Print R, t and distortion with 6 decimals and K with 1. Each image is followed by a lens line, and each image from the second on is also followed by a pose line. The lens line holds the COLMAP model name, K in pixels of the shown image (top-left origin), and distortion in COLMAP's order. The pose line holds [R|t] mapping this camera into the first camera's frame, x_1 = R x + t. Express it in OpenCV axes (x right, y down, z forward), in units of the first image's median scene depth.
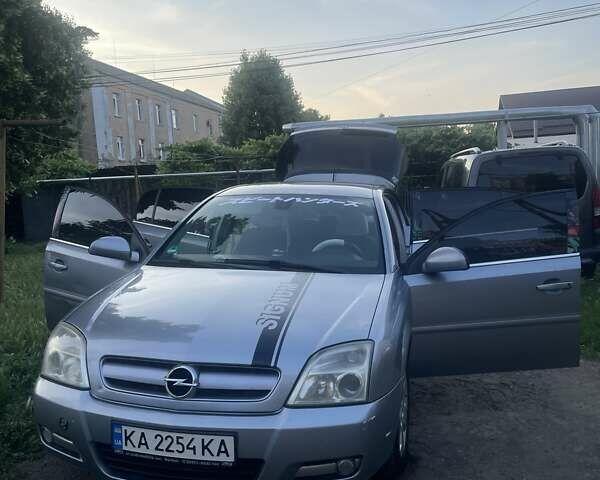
lens RADIAL K [[599.7, 0, 300.0], [0, 599.7, 240.0], [0, 0, 1]] dist [0.089777, -0.124595]
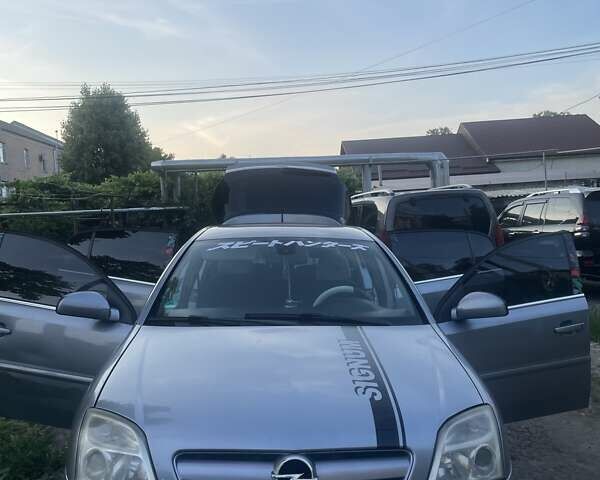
lens RADIAL K [[599.7, 0, 300.0], [0, 599.7, 240.0], [0, 0, 1]] dist [0.089777, -0.124595]
pose [[0.965213, -0.008651, 0.261321, -0.241138], [0.025582, 0.997782, -0.061459, -0.016696], [-0.260210, 0.066007, 0.963293, 0.127881]]
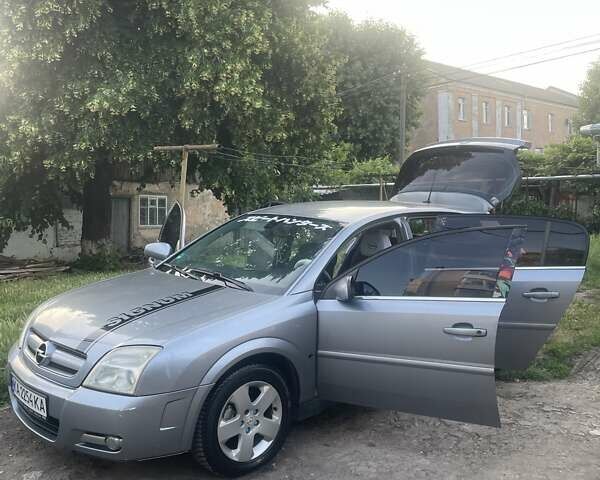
lens RADIAL K [[599.7, 0, 300.0], [0, 599.7, 240.0], [0, 0, 1]] dist [0.089777, -0.124595]
pose [[0.830900, 0.068400, -0.552202, 0.630490], [-0.069503, 0.997401, 0.018964, -0.054457], [0.552064, 0.022623, 0.833495, 0.099884]]
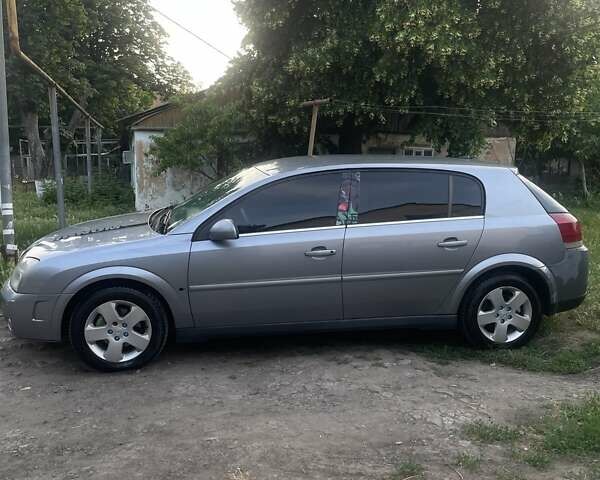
lens RADIAL K [[602.7, 0, 294.8], [0, 602.7, 239.8], [0, 0, 1]] dist [0.089206, -0.124103]
pose [[0.367736, 0.174617, -0.913389, 1.161531], [-0.098842, 0.983988, 0.148320, -0.121754], [0.924662, 0.035739, 0.379108, 0.643709]]
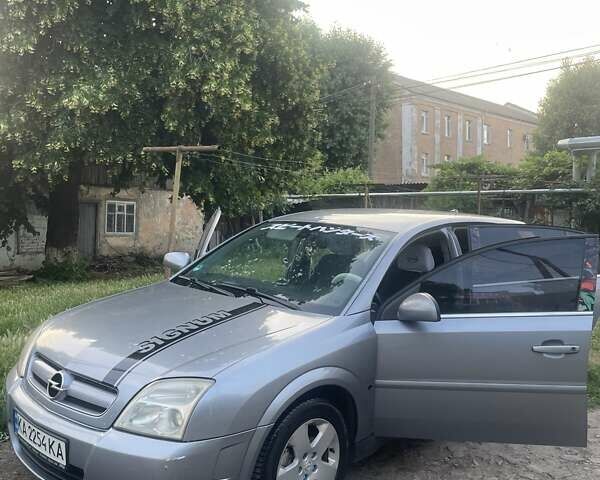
lens RADIAL K [[602.7, 0, 294.8], [0, 602.7, 239.8], [0, 0, 1]] dist [0.089206, -0.124103]
pose [[0.863362, 0.071293, -0.499524, 0.451306], [-0.083949, 0.996466, -0.002877, -0.043408], [0.497553, 0.044418, 0.866295, 0.131939]]
